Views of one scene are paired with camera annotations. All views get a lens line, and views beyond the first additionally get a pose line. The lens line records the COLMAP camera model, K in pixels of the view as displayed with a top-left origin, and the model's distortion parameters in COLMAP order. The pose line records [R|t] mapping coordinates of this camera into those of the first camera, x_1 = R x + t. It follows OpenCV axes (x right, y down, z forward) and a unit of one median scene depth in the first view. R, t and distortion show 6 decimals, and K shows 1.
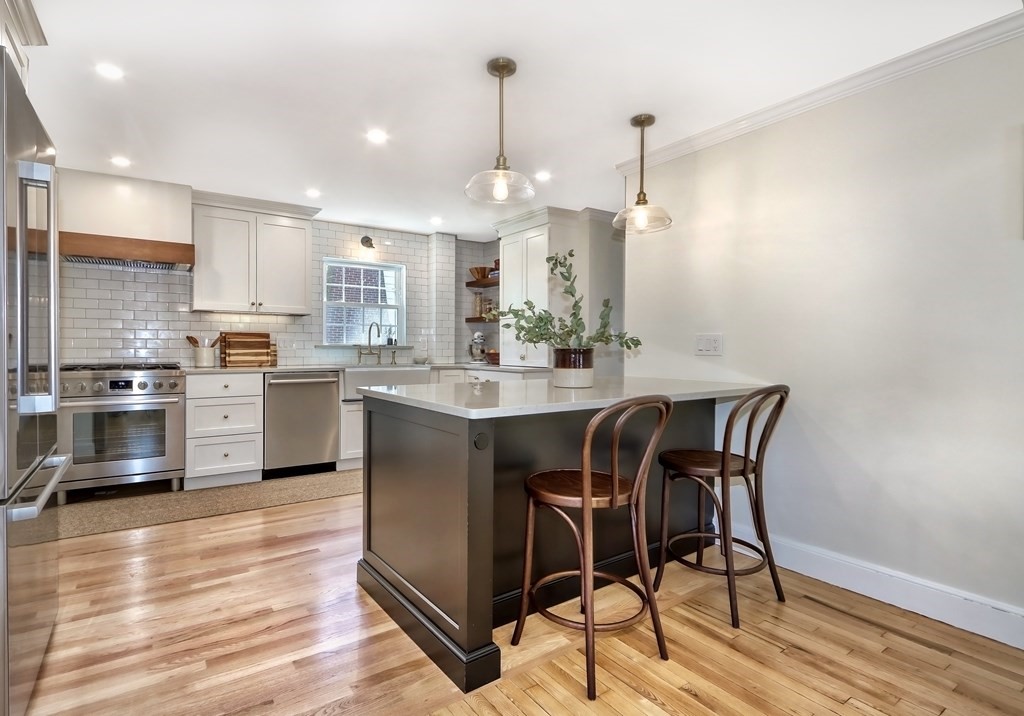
lens RADIAL K [[514.3, 0, 495.8], [0, 514.3, 351.7], [0, 0, 1]] dist [0.002076, 0.000020]
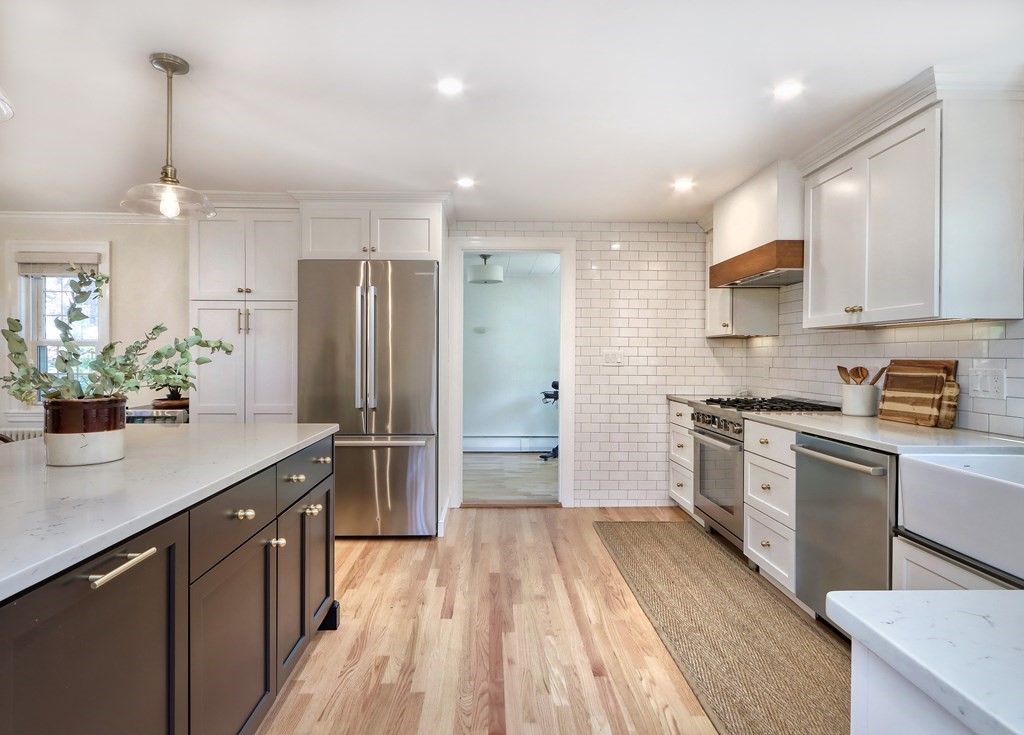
lens RADIAL K [[554.1, 0, 508.7], [0, 554.1, 361.2], [0, 0, 1]] dist [-0.002850, -0.000512]
pose [[-0.540499, 0.000216, -0.841344, 0.232240], [-0.015355, 0.999831, 0.010121, -0.035678], [0.841204, 0.018389, -0.540405, 0.964990]]
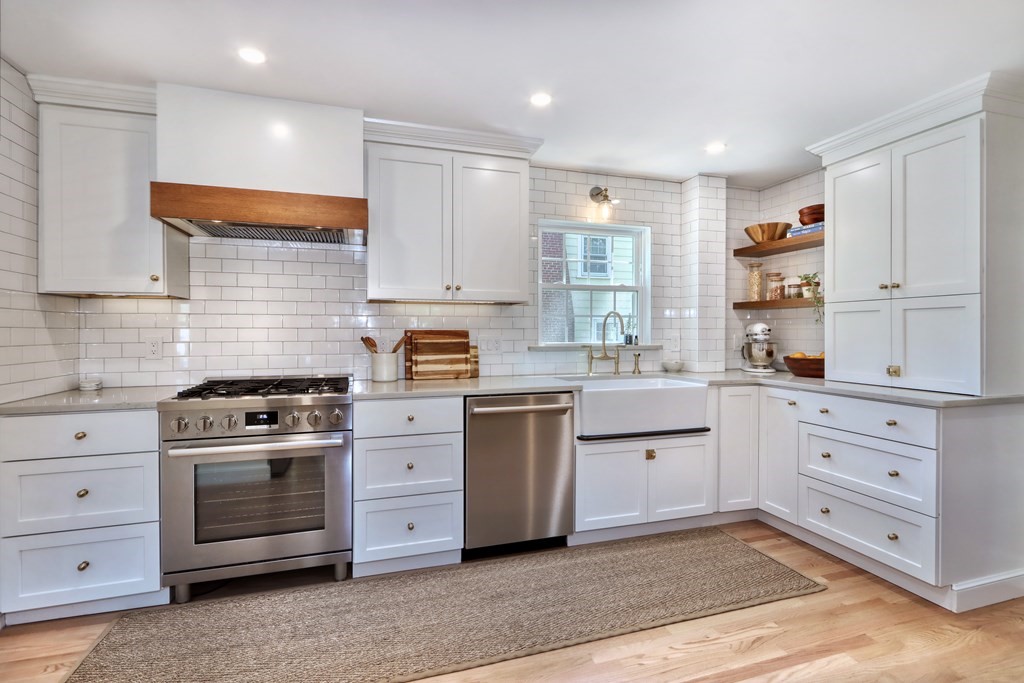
lens RADIAL K [[473.2, 0, 509.1], [0, 473.2, 334.8], [0, 0, 1]] dist [-0.001901, 0.000747]
pose [[0.956487, -0.002751, -0.291762, -0.208130], [0.002307, 0.999996, -0.001866, -0.029823], [0.291766, 0.001112, 0.956489, 0.418289]]
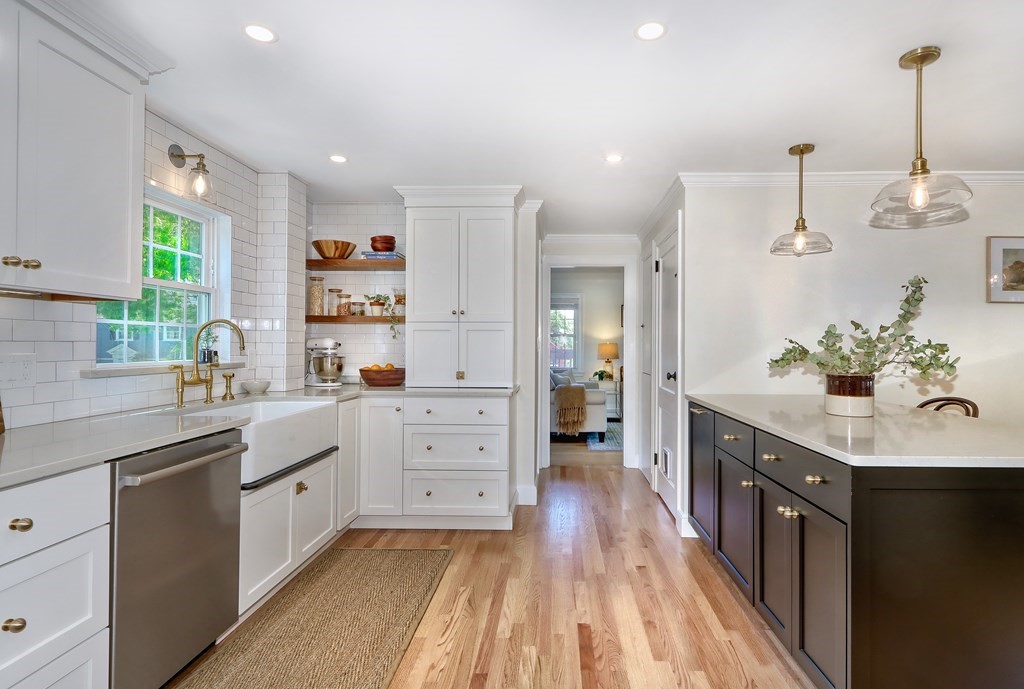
lens RADIAL K [[510.2, 0, 547.1], [0, 510.2, 342.2], [0, 0, 1]] dist [0.000162, -0.000130]
pose [[0.583872, 0.001120, 0.811845, -0.509948], [0.006299, 0.999963, -0.005909, -0.034386], [-0.811821, 0.008564, 0.583843, 0.492877]]
